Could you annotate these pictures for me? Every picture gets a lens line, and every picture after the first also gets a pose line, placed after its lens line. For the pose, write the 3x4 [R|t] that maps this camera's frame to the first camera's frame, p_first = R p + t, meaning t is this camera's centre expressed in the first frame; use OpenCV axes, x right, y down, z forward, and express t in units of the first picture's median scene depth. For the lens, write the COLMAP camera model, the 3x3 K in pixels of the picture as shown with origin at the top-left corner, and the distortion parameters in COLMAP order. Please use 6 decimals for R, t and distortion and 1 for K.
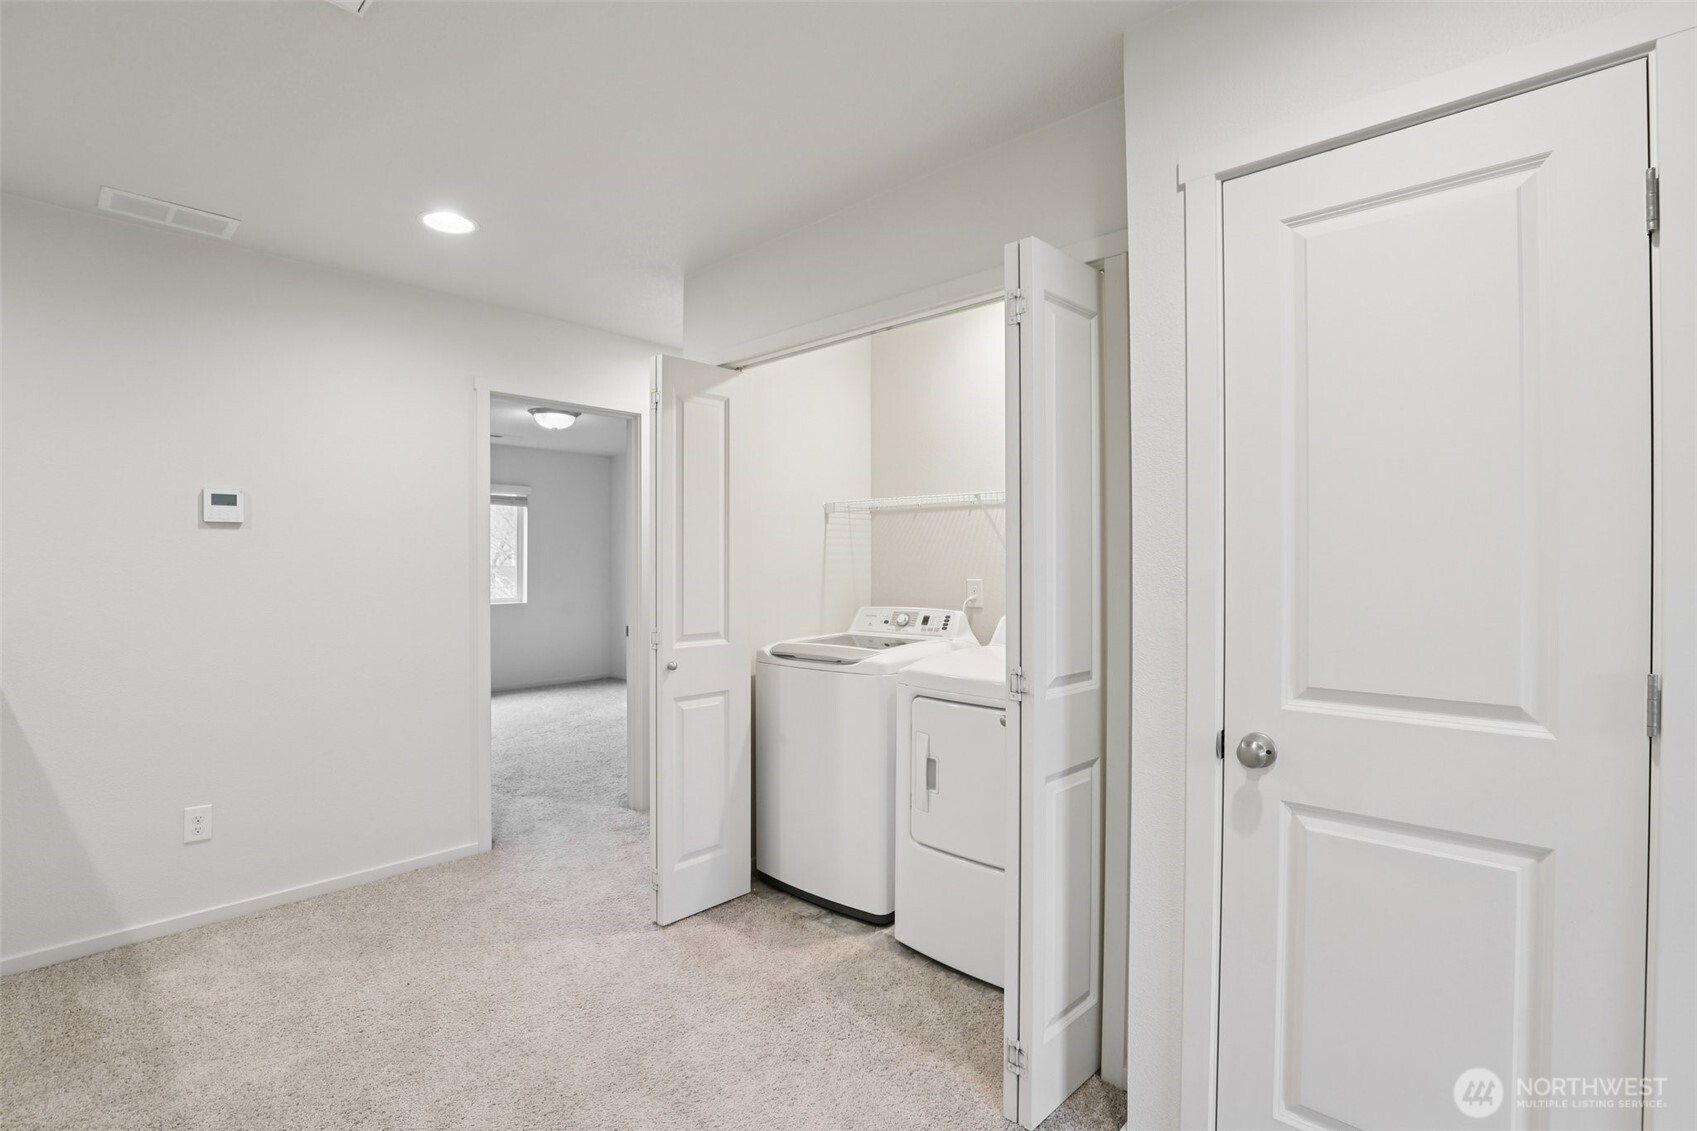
lens RADIAL K [[776.3, 0, 853.2], [0, 776.3, 561.5], [0, 0, 1]] dist [-0.034560, 0.006360]
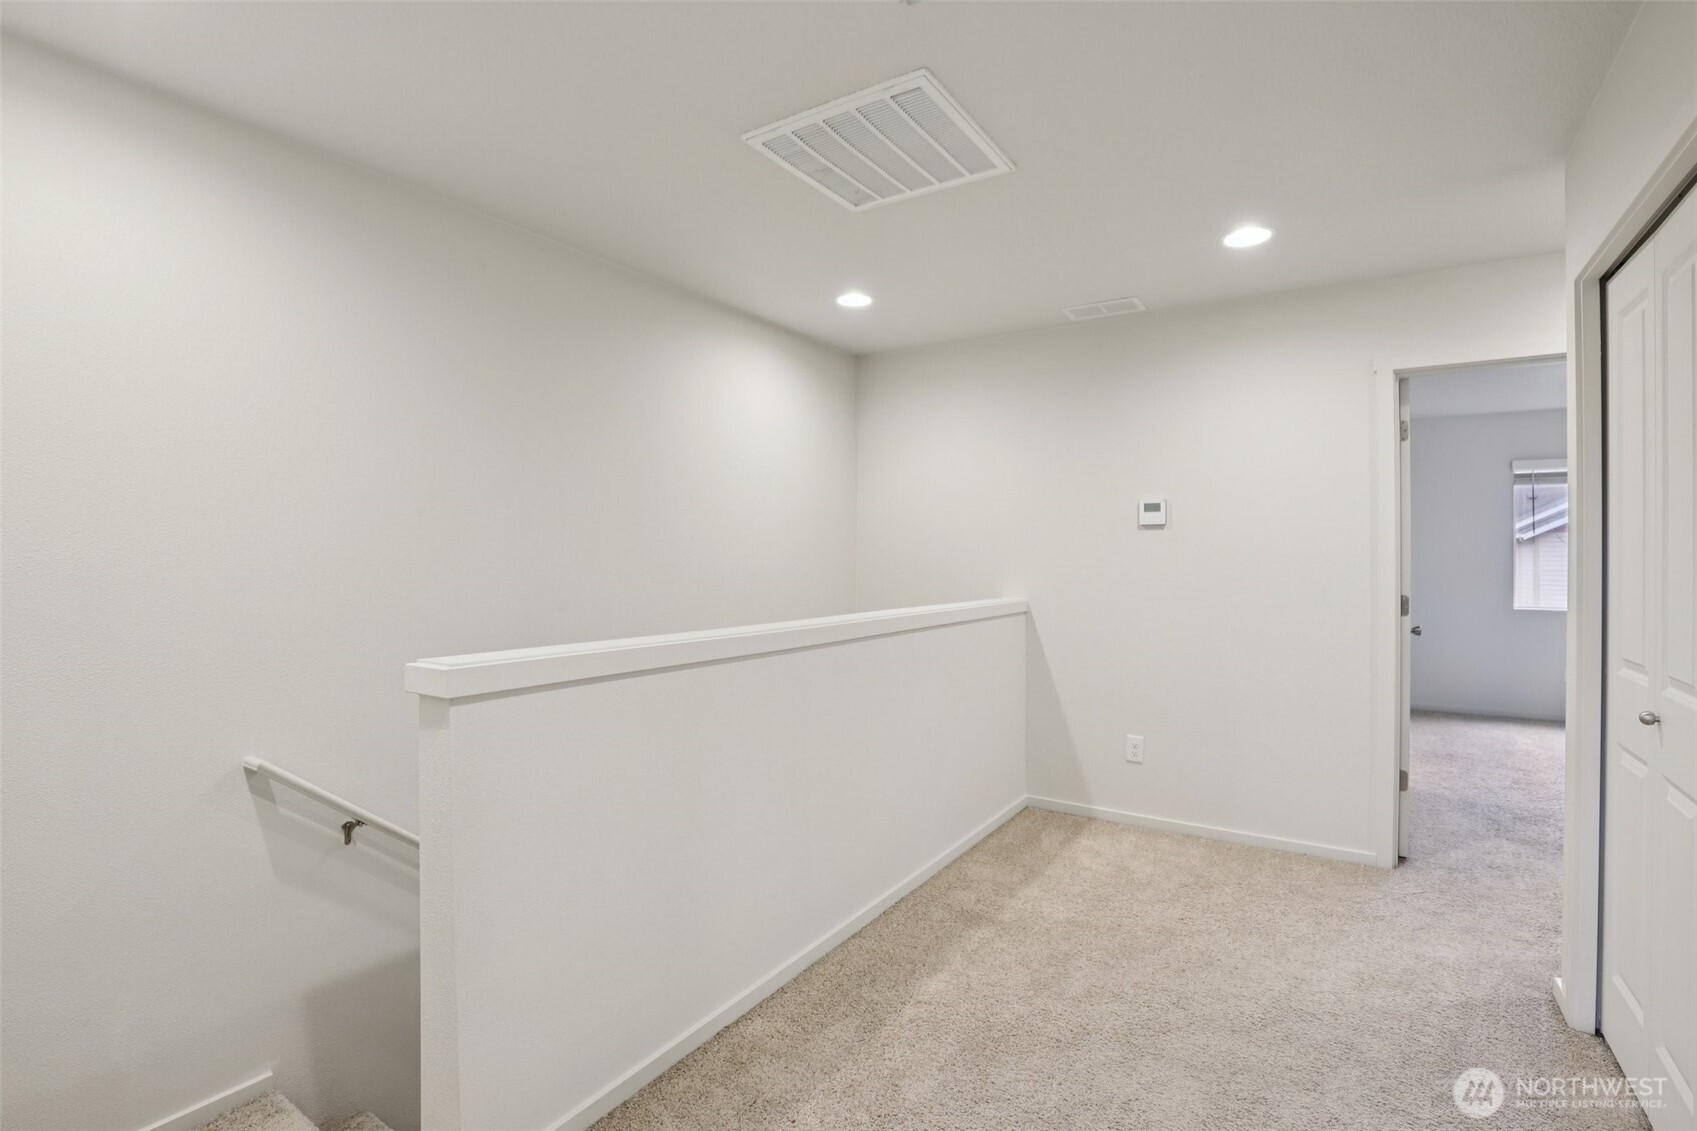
lens RADIAL K [[776.3, 0, 816.5], [0, 776.3, 559.5], [0, 0, 1]] dist [-0.034560, 0.006360]
pose [[0.142827, 0.000470, -0.989748, 0.424434], [0.002704, 0.999996, 0.000865, 0.005839], [0.989744, -0.002800, 0.142825, 0.249627]]
